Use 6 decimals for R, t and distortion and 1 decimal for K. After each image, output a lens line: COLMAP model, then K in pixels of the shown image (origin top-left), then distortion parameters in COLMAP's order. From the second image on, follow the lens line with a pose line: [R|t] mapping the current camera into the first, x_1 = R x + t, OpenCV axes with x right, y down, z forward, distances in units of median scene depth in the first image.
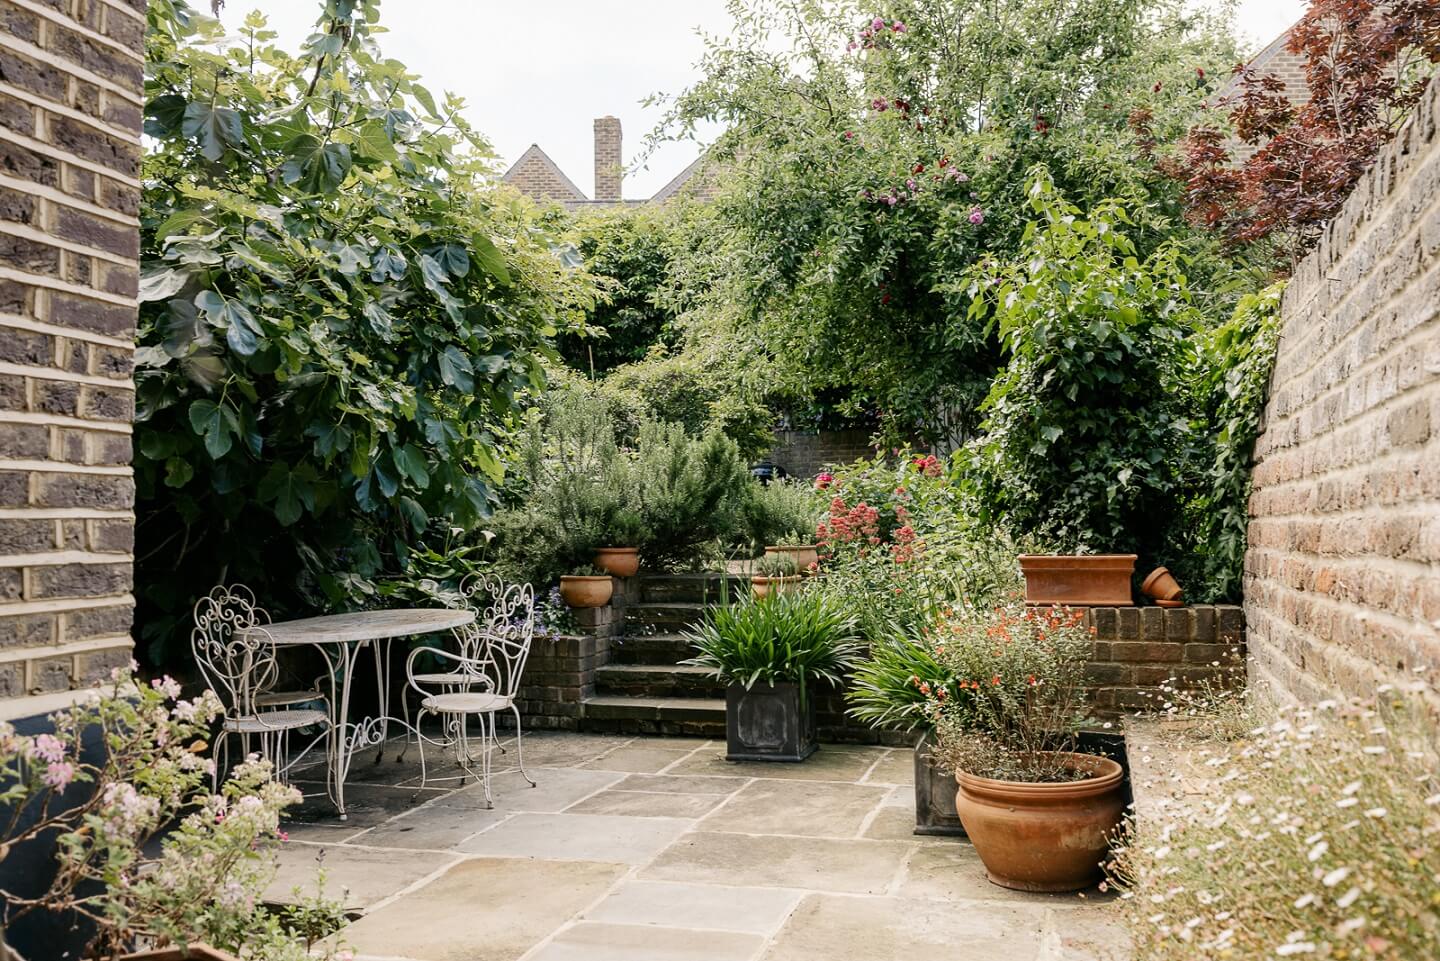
lens RADIAL K [[1009.3, 0, 694.5], [0, 1009.3, 472.6], [0, 0, 1]] dist [-0.001427, 0.000295]
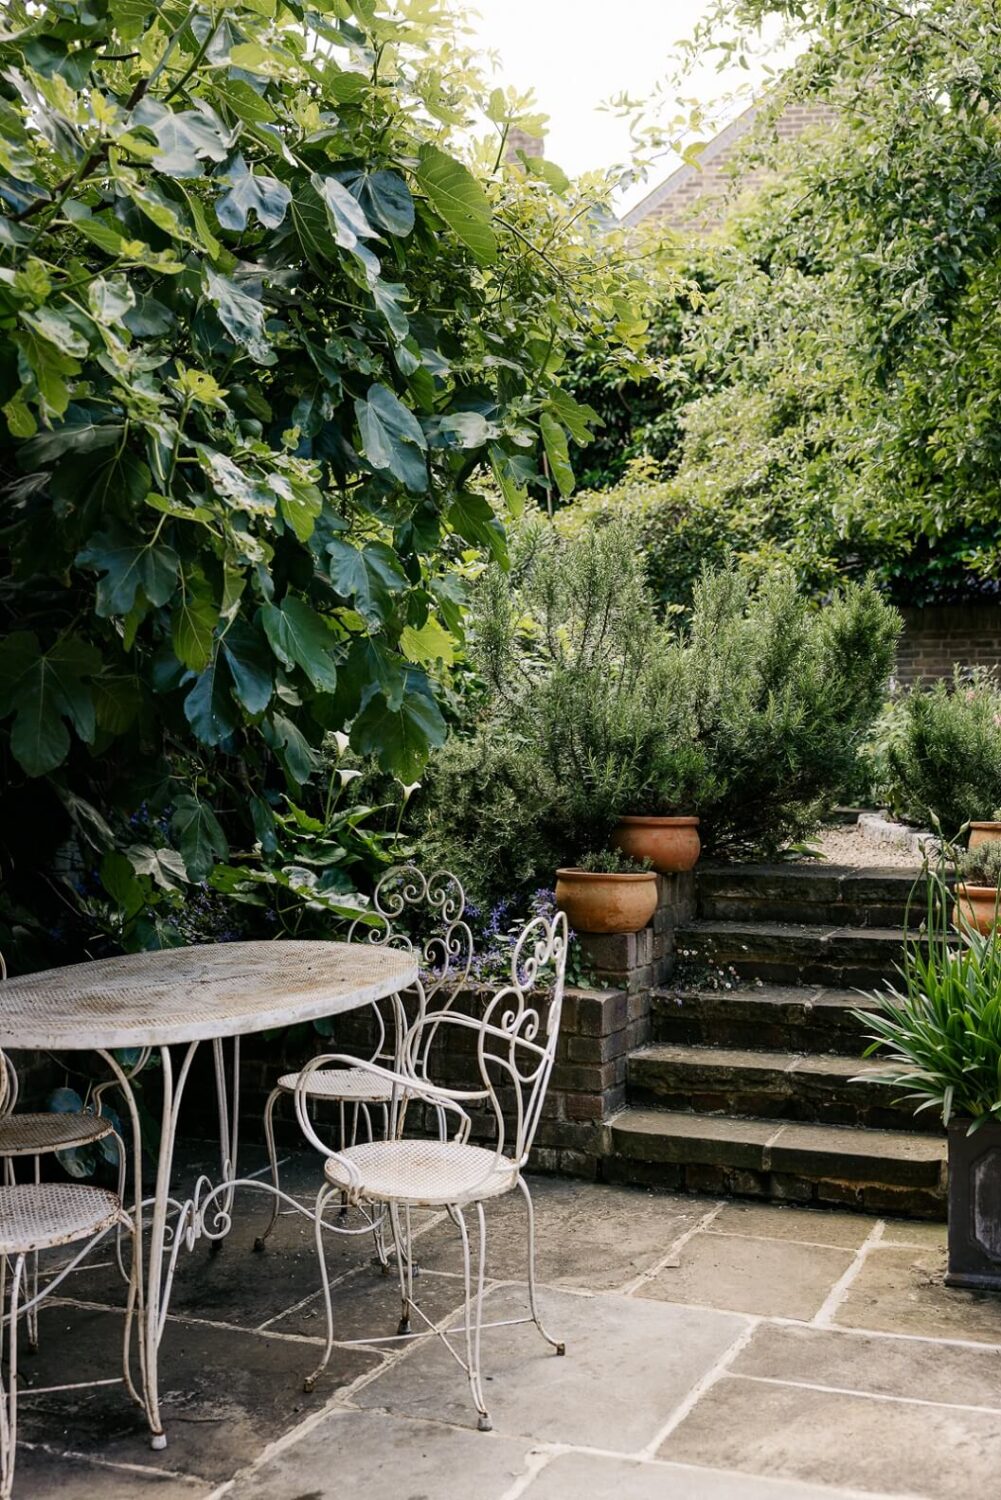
lens RADIAL K [[1601.4, 0, 500.5], [0, 1601.4, 750.0], [0, 0, 1]] dist [-0.007344, 0.125172]
pose [[0.994425, 0.016580, -0.104134, -0.110756], [-0.011604, 0.998770, 0.048210, 0.004680], [0.104805, -0.046733, 0.993394, 0.279613]]
